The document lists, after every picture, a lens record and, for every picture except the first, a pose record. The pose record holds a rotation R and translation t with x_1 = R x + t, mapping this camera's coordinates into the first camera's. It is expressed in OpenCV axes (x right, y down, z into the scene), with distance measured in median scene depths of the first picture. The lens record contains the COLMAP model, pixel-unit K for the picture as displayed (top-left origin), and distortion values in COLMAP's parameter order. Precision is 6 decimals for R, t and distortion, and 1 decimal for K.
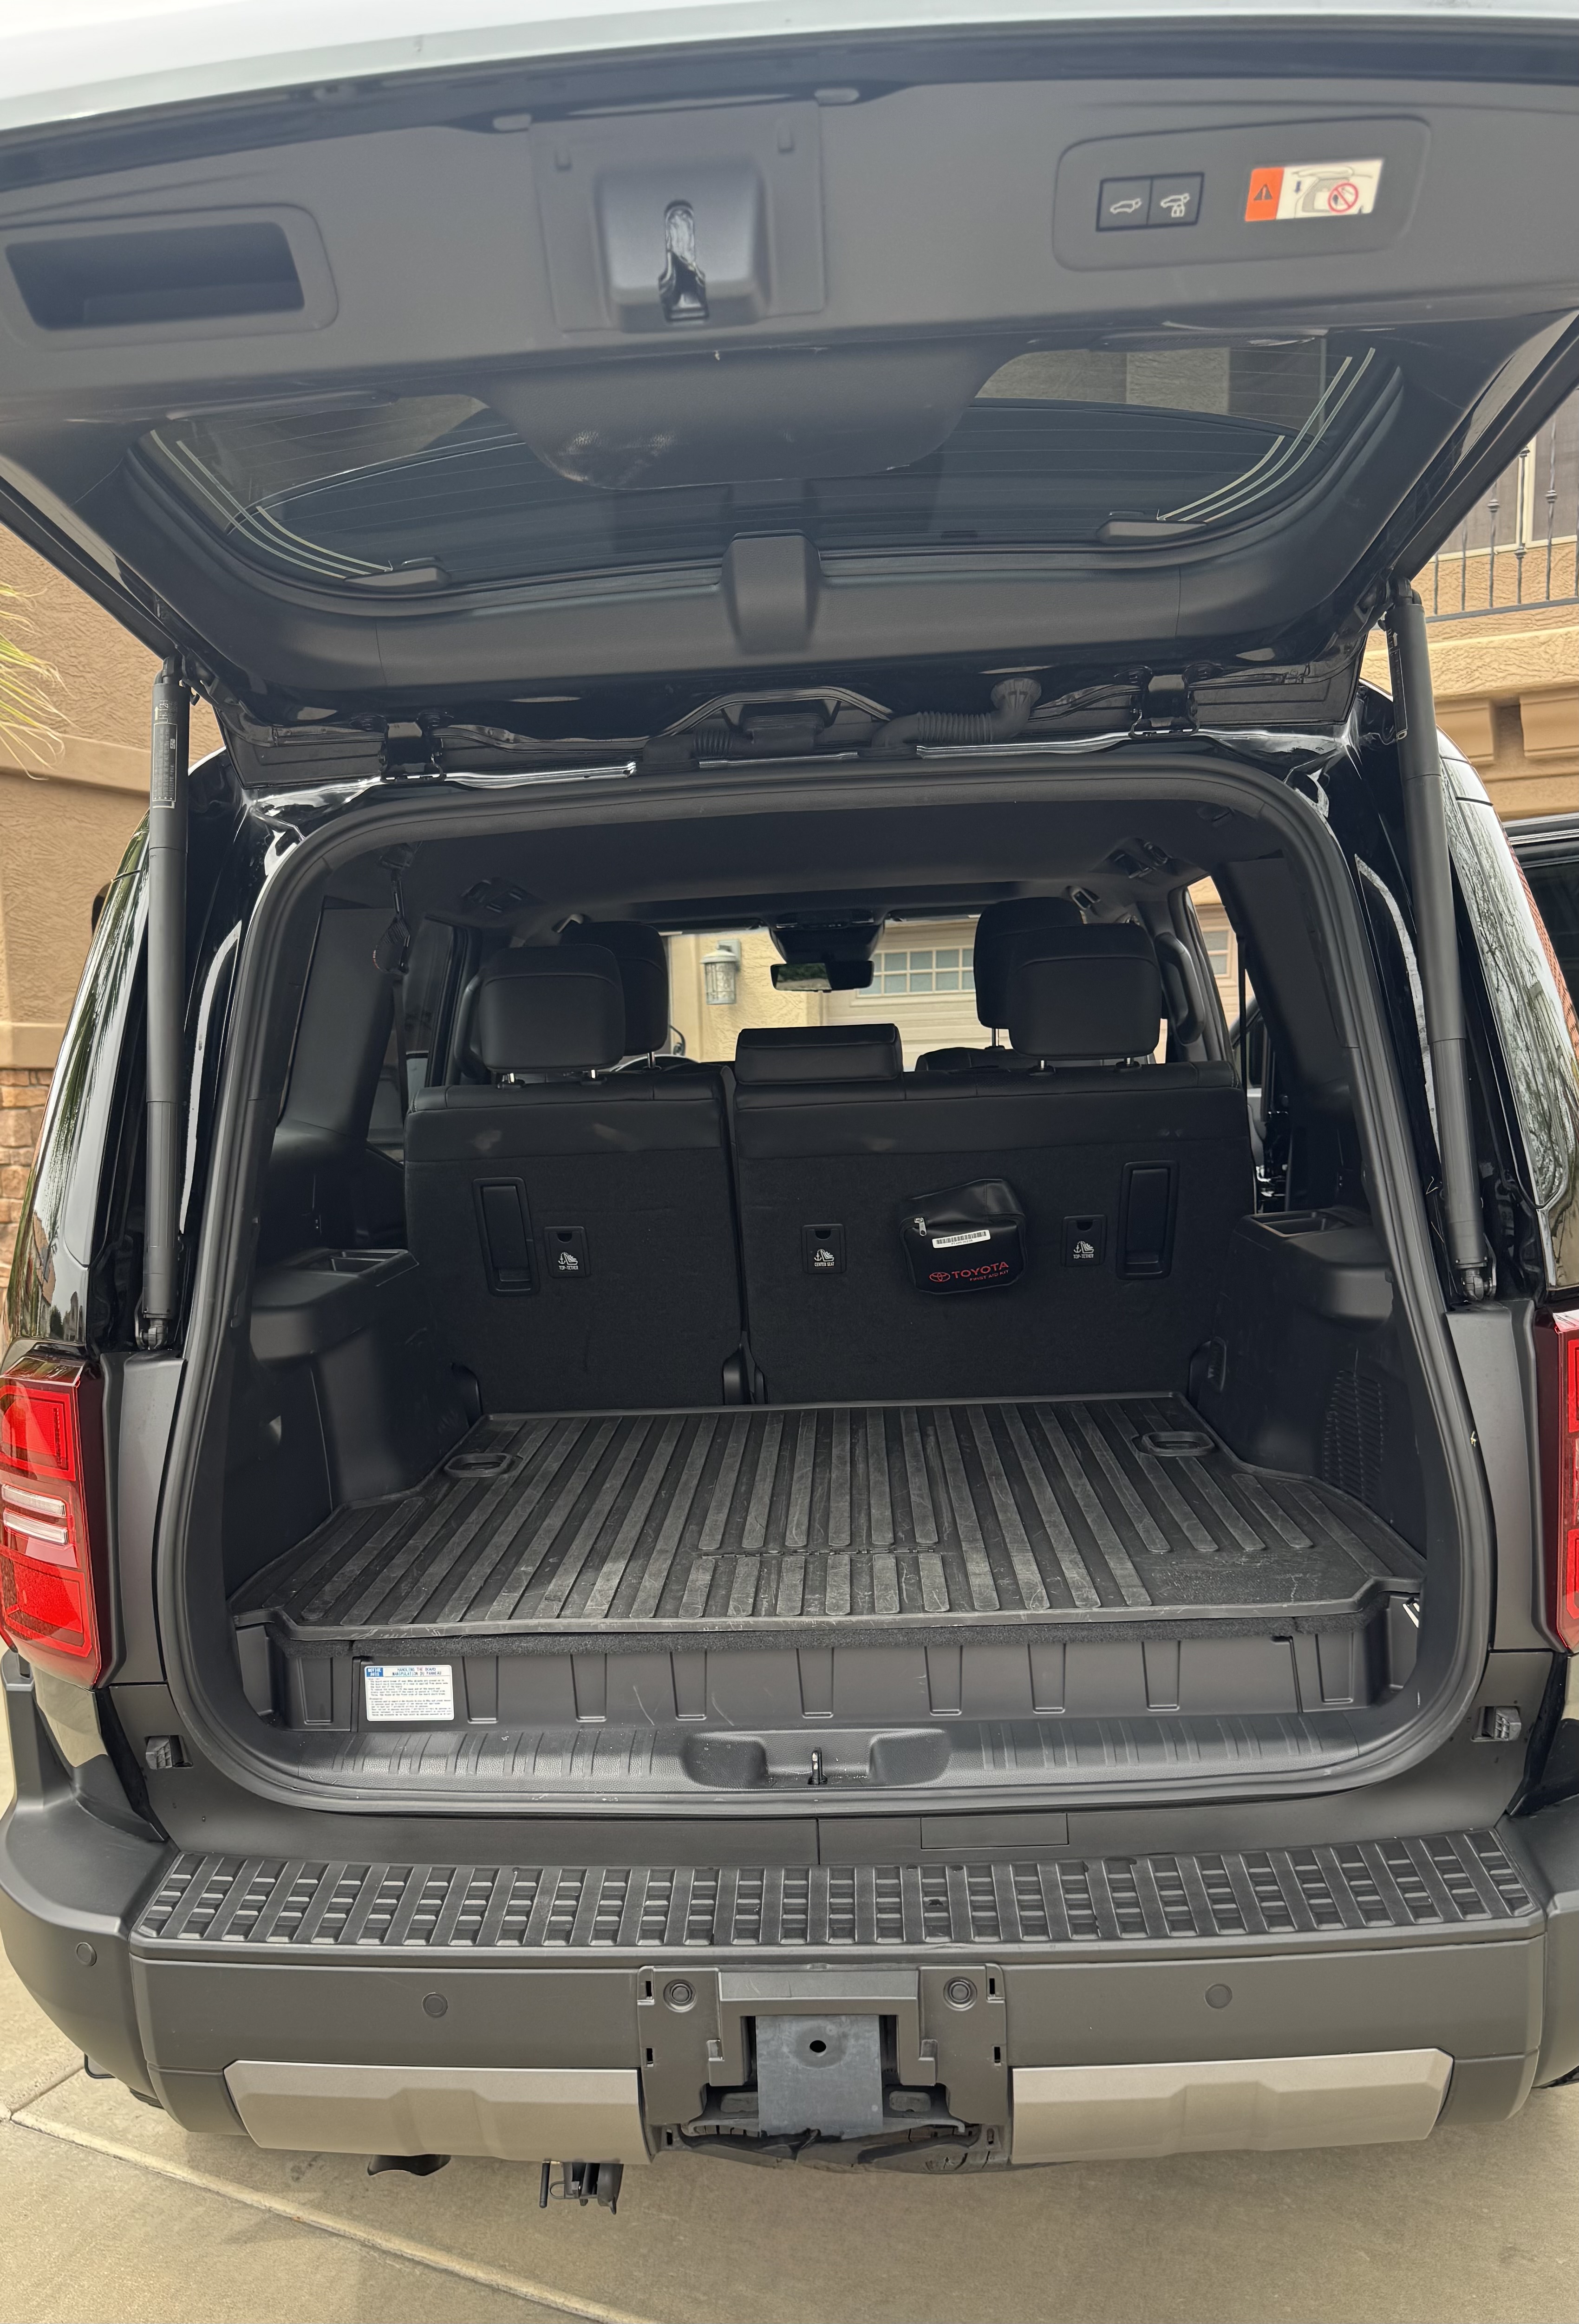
lens RADIAL K [[1696.2, 0, 785.6], [0, 1696.2, 1162.5], [0, 0, 1]] dist [-0.001411, -0.000006]
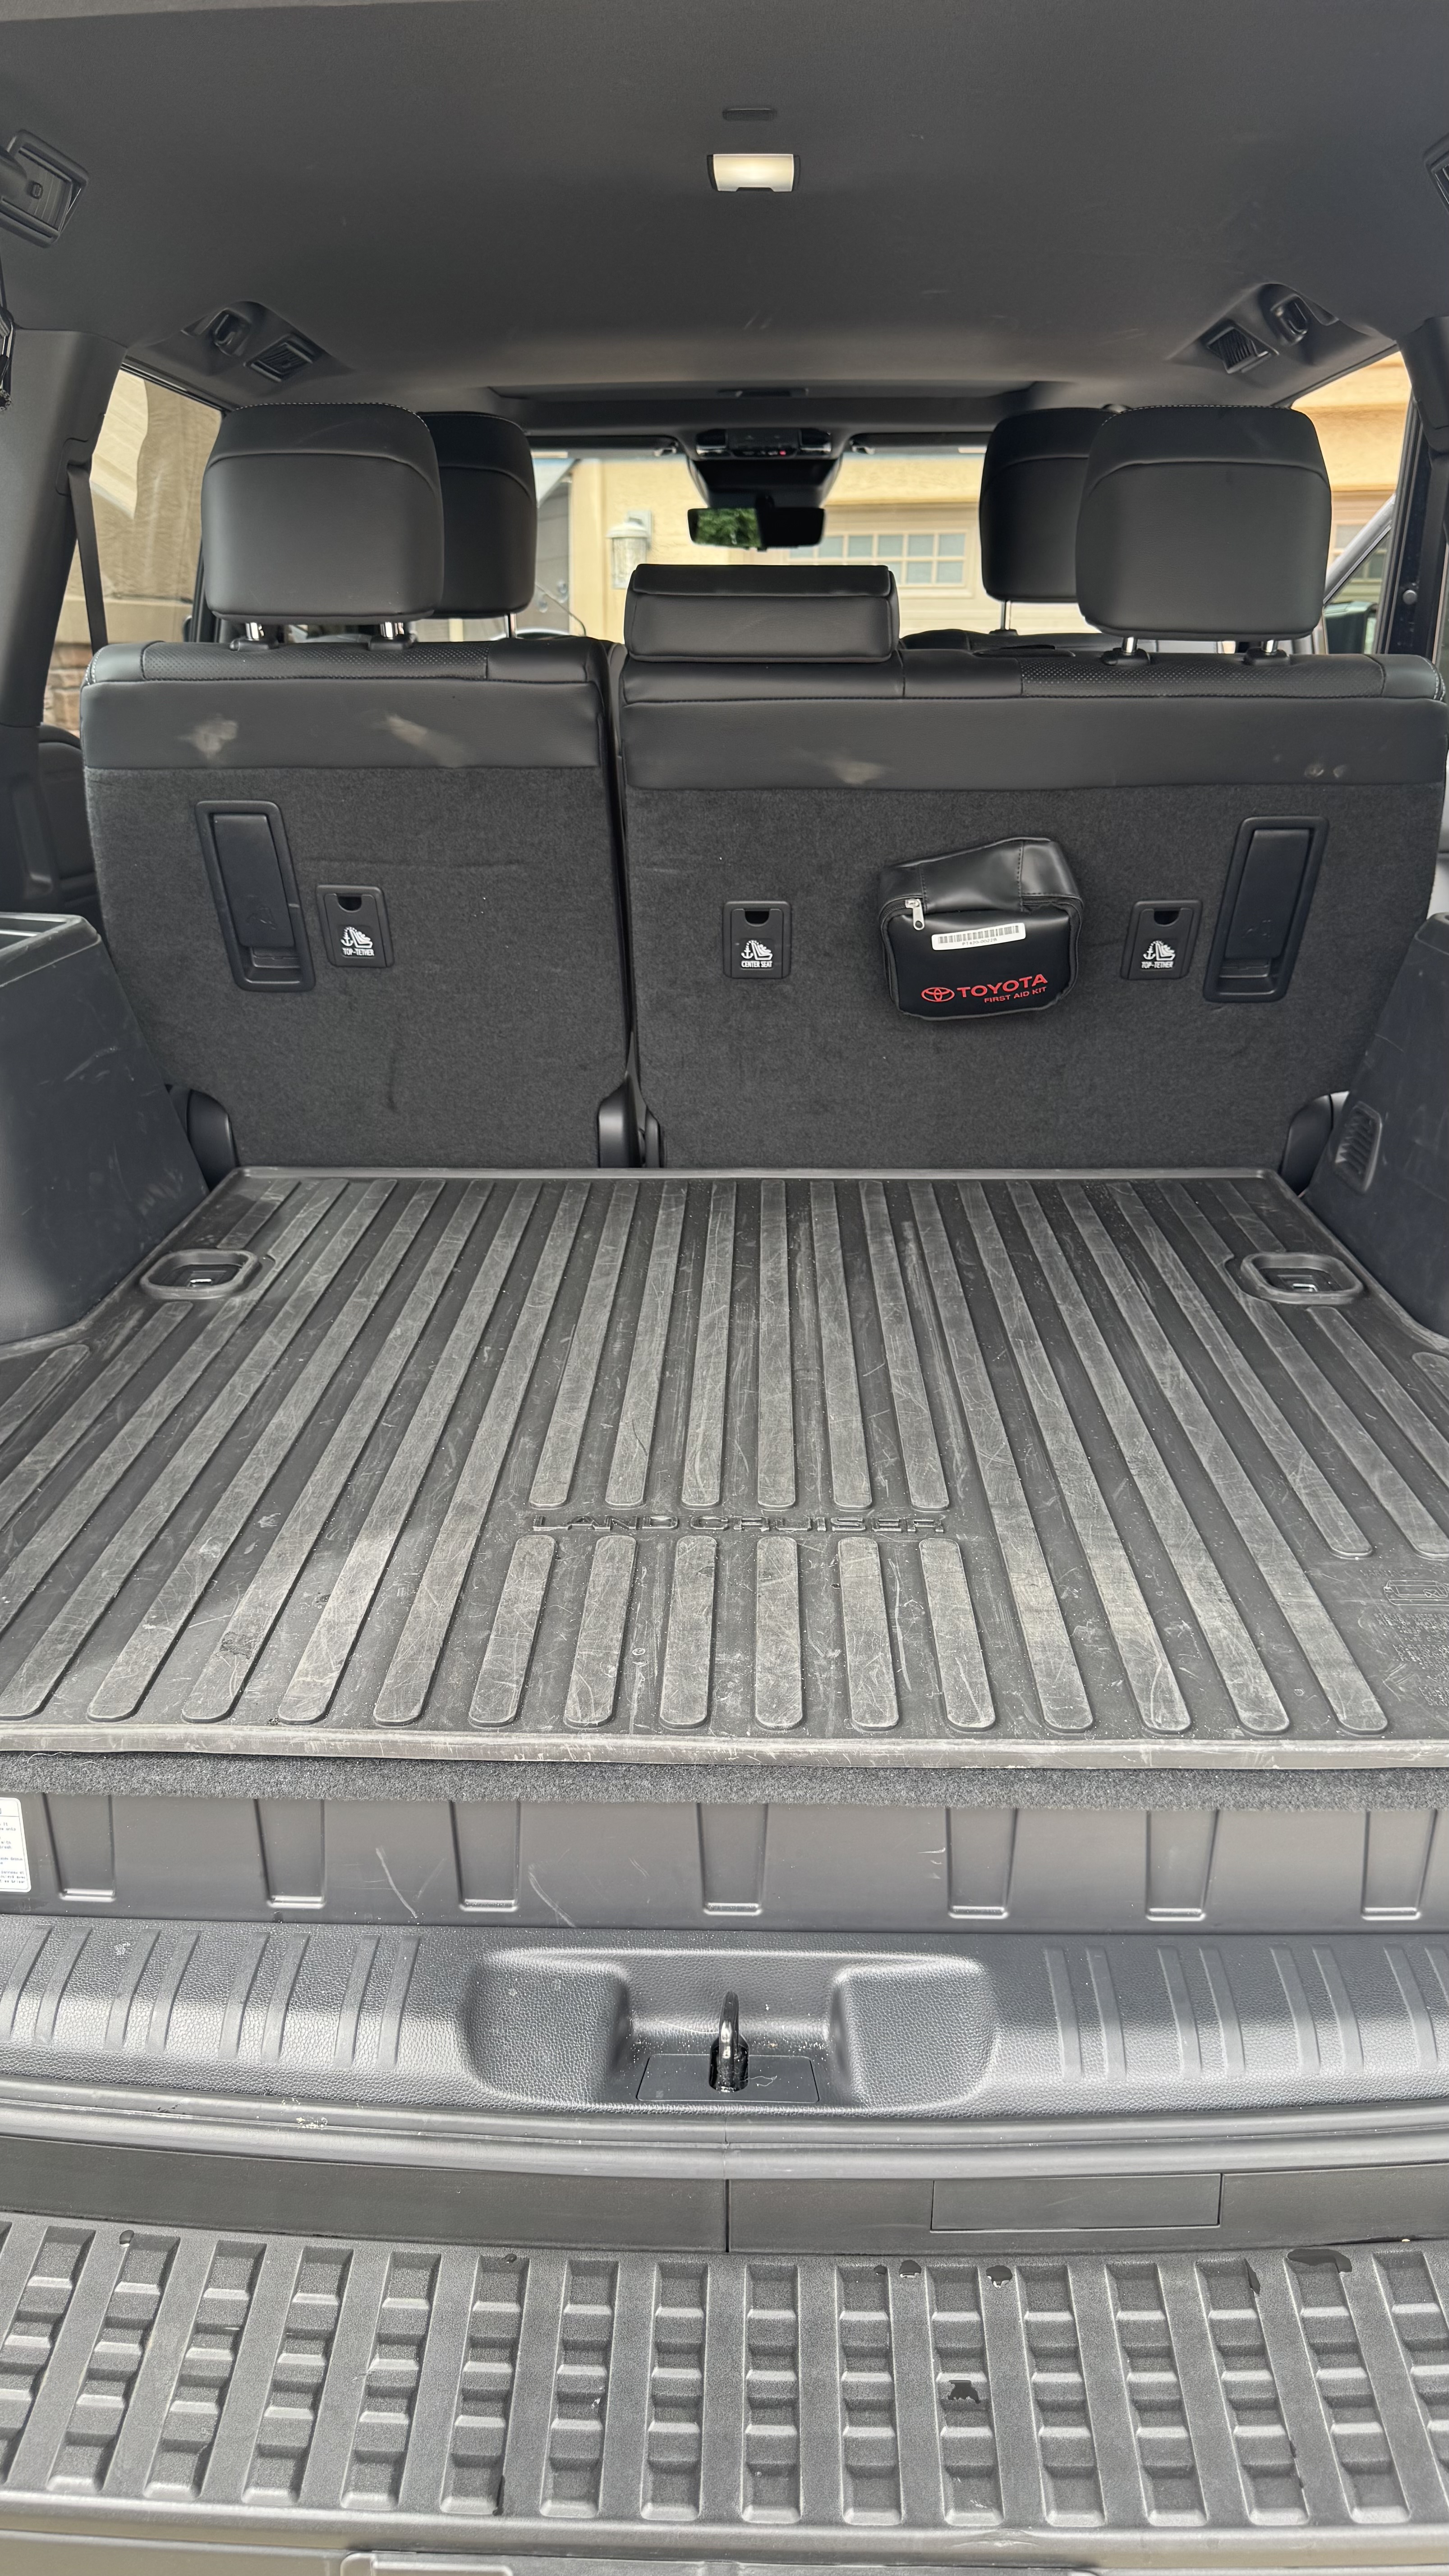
lens RADIAL K [[1818.1, 0, 739.8], [0, 1818.1, 1285.3], [0, 0, 1]] dist [0.049539, -0.016772]
pose [[0.998944, 0.032668, 0.032302, -0.002152], [-0.040048, 0.963742, 0.263815, -0.005072], [-0.022512, -0.264830, 0.964032, 0.339847]]
